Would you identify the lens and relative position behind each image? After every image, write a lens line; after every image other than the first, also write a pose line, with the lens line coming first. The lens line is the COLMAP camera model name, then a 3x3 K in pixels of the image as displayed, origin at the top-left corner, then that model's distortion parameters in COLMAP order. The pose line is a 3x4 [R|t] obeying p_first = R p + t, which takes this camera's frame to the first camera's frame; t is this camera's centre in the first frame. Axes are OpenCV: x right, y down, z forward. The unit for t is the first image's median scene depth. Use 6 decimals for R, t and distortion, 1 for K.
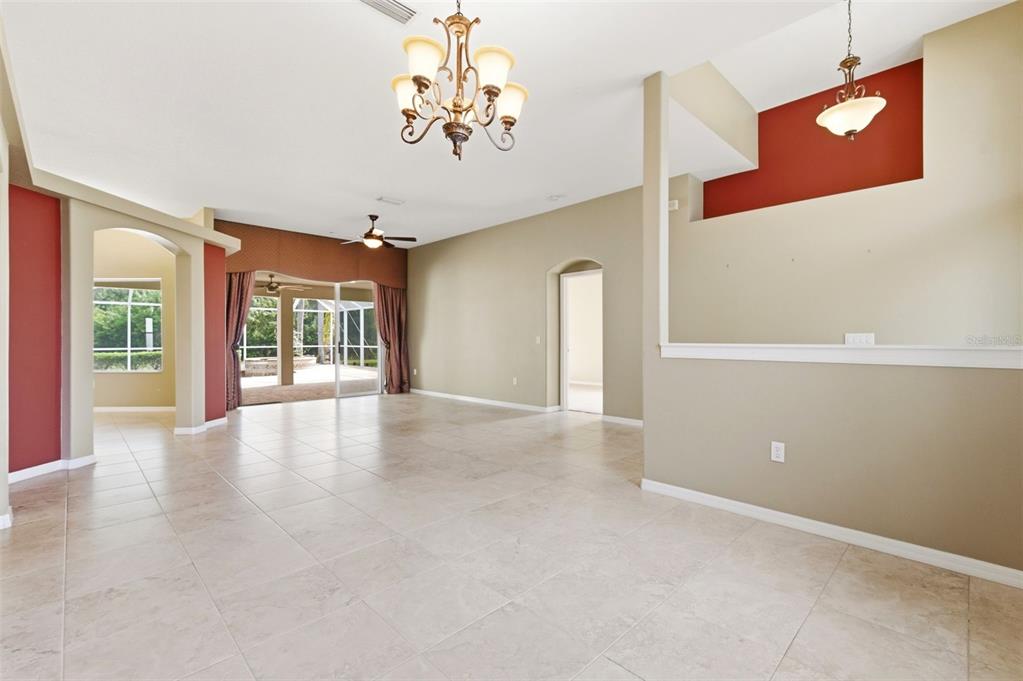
lens RADIAL K [[451.6, 0, 513.6], [0, 451.6, 338.9], [0, 0, 1]] dist [0.003675, -0.000140]
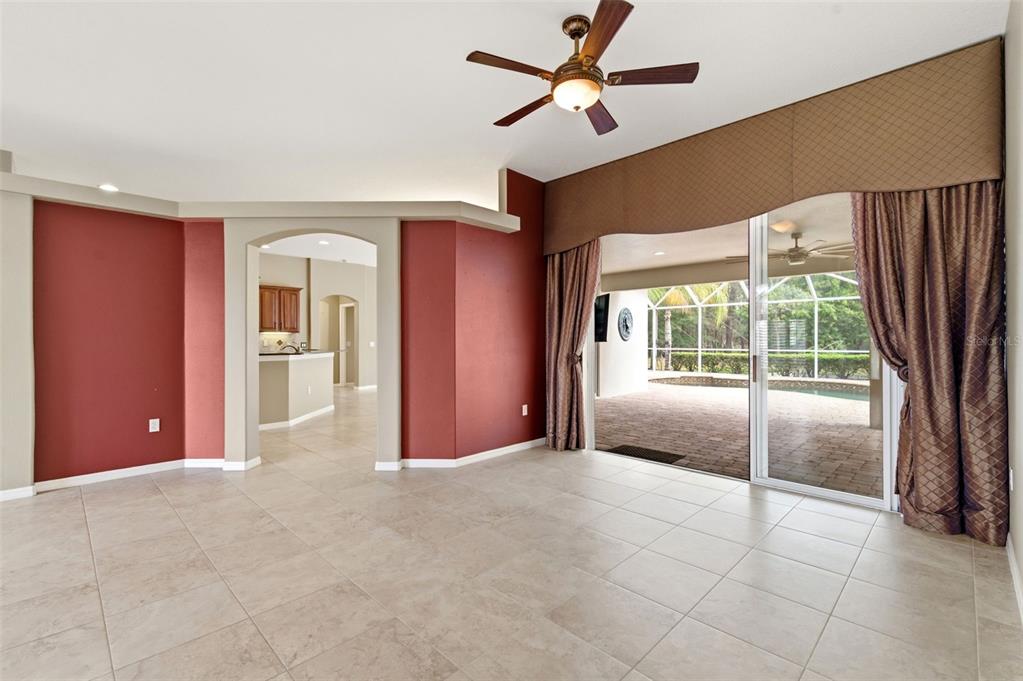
lens RADIAL K [[451.6, 0, 512.4], [0, 451.6, 333.5], [0, 0, 1]] dist [0.003675, -0.000140]
pose [[0.008610, -0.002696, -0.999959, 0.046663], [0.000816, 0.999996, -0.002689, -0.012853], [0.999963, -0.000793, 0.008612, 0.704852]]
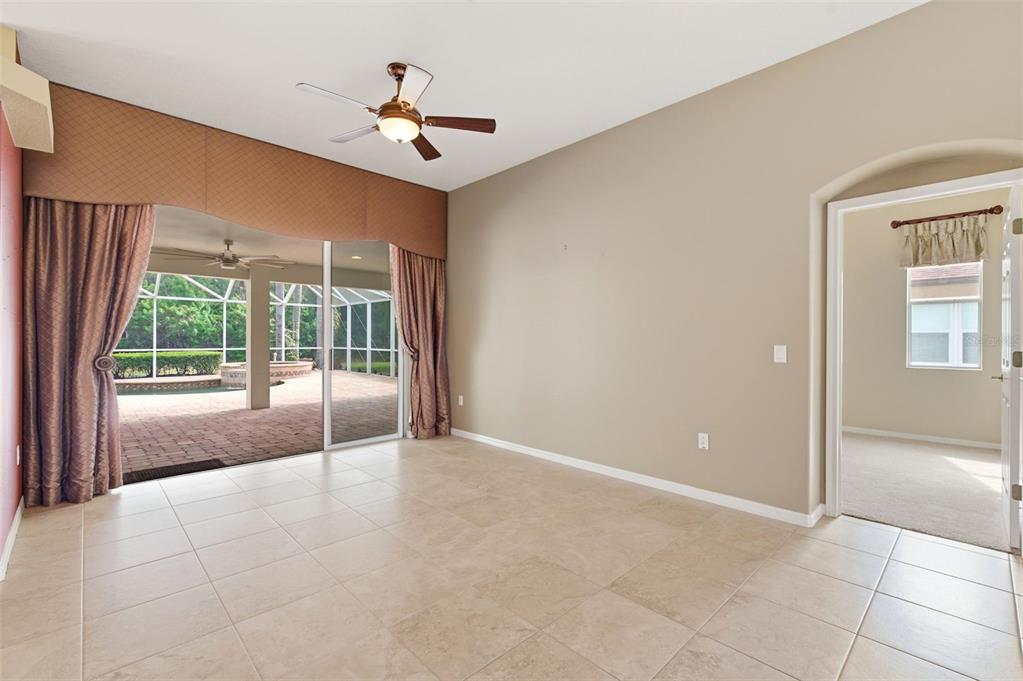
lens RADIAL K [[451.6, 0, 510.2], [0, 451.6, 341.7], [0, 0, 1]] dist [0.003675, -0.000140]
pose [[0.999797, 0.006903, -0.018945, -0.143979], [-0.006779, 0.999955, 0.006625, -0.007348], [0.018990, -0.006496, 0.999799, 0.419758]]
